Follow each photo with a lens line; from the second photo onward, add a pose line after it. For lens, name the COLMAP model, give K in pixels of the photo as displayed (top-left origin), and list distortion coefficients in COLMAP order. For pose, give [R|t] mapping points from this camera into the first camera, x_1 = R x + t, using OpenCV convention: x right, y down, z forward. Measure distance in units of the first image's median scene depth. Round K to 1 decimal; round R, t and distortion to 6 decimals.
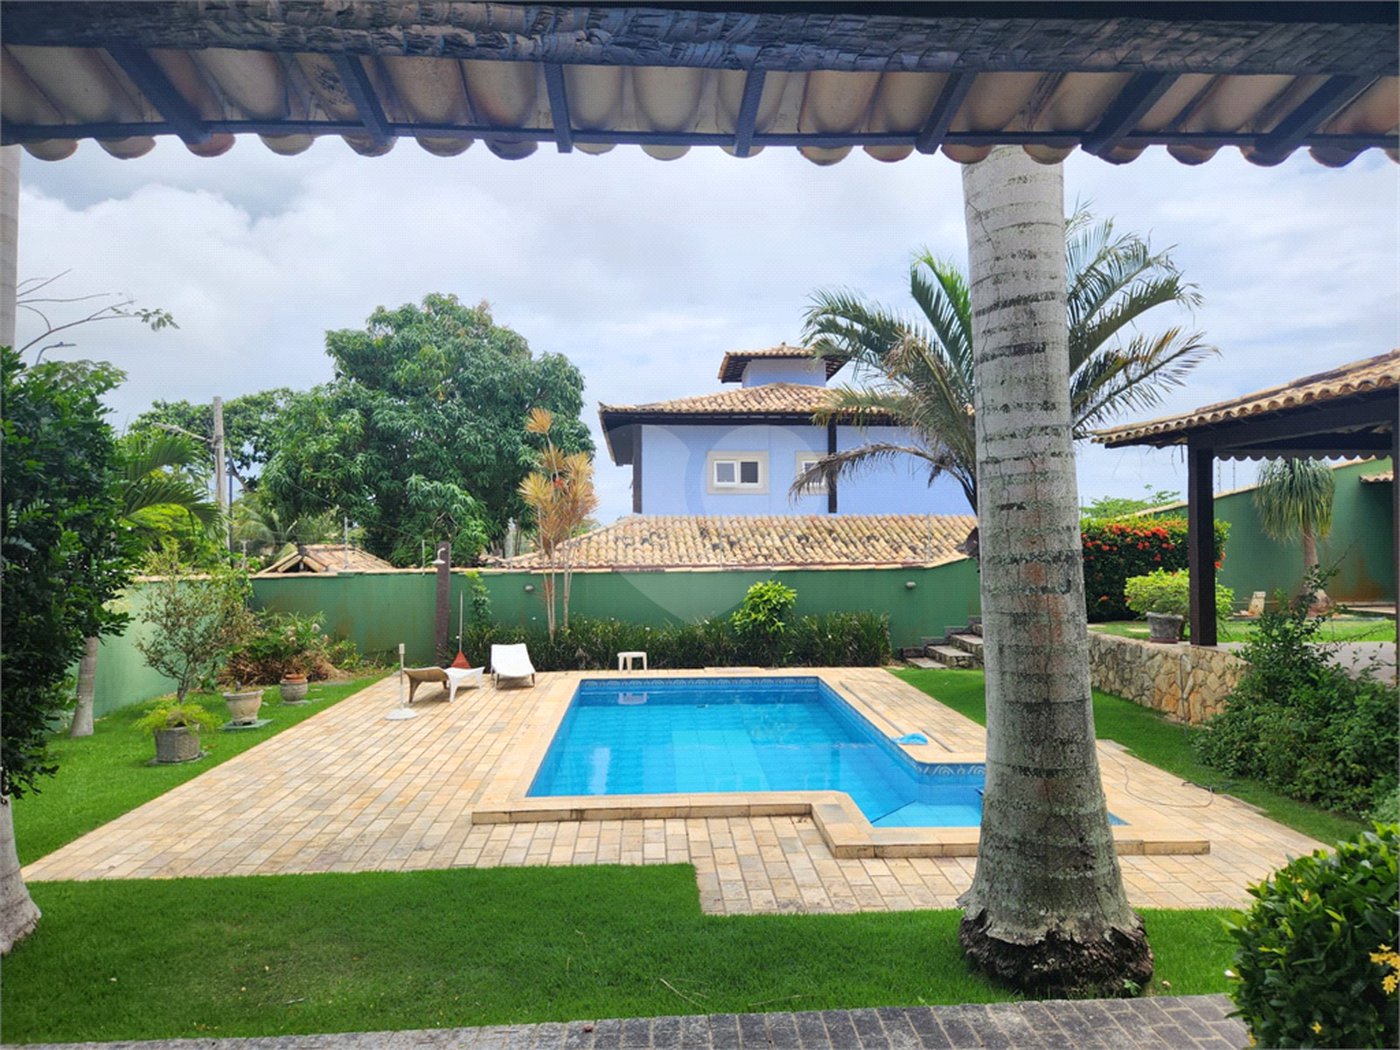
lens RADIAL K [[939.6, 0, 697.4], [0, 939.6, 532.8], [0, 0, 1]] dist [0.086477, -0.083045]
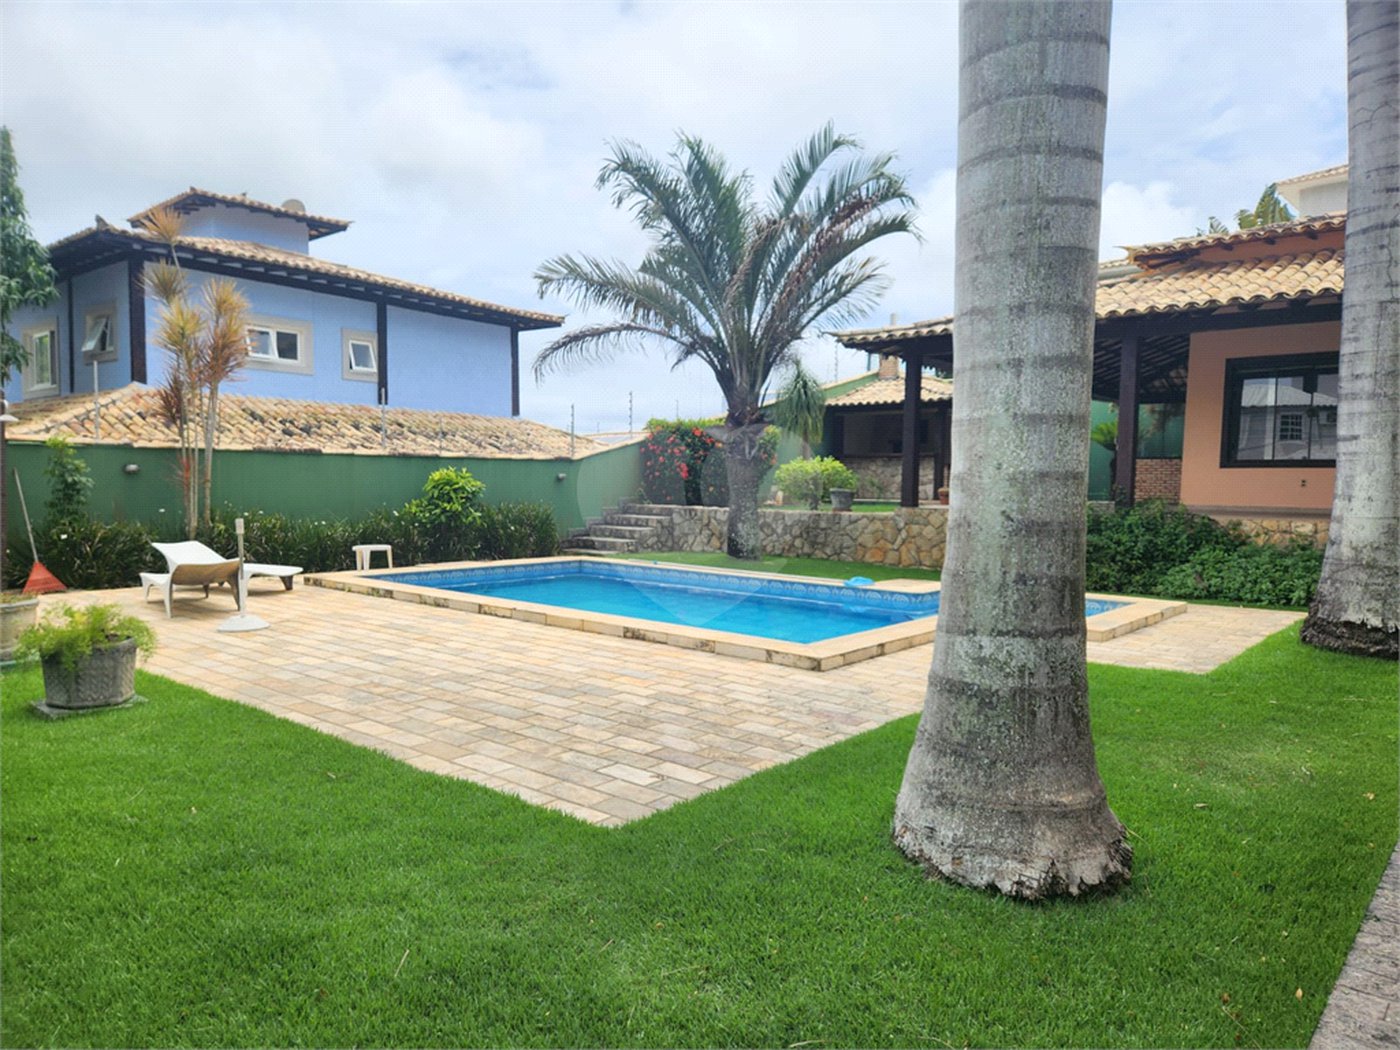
lens RADIAL K [[939.6, 0, 697.4], [0, 939.6, 532.8], [0, 0, 1]] dist [0.086477, -0.083045]
pose [[0.678877, -0.024172, 0.733854, -0.480911], [-0.020231, 0.998463, 0.051604, 0.071866], [-0.733973, -0.049879, 0.677344, 0.263906]]
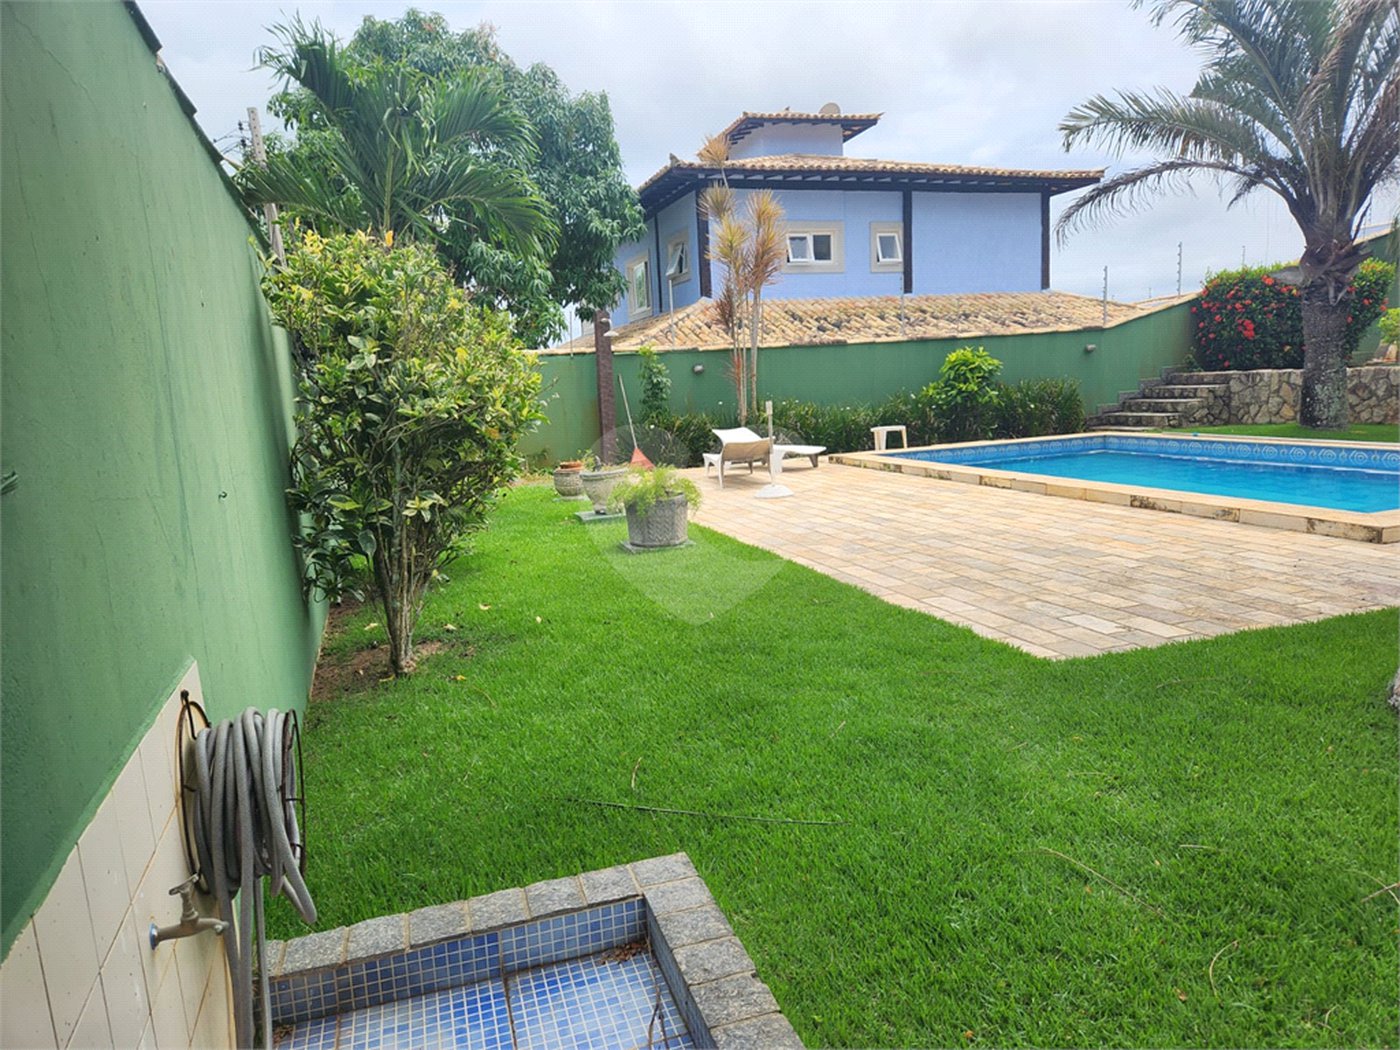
lens RADIAL K [[940.0, 0, 706.1], [0, 940.0, 532.1], [0, 0, 1]] dist [0.082781, -0.064672]
pose [[0.959916, -0.086119, 0.266730, -0.470743], [0.045293, 0.986781, 0.155599, 0.084097], [-0.276604, -0.137281, 0.951128, 0.233462]]
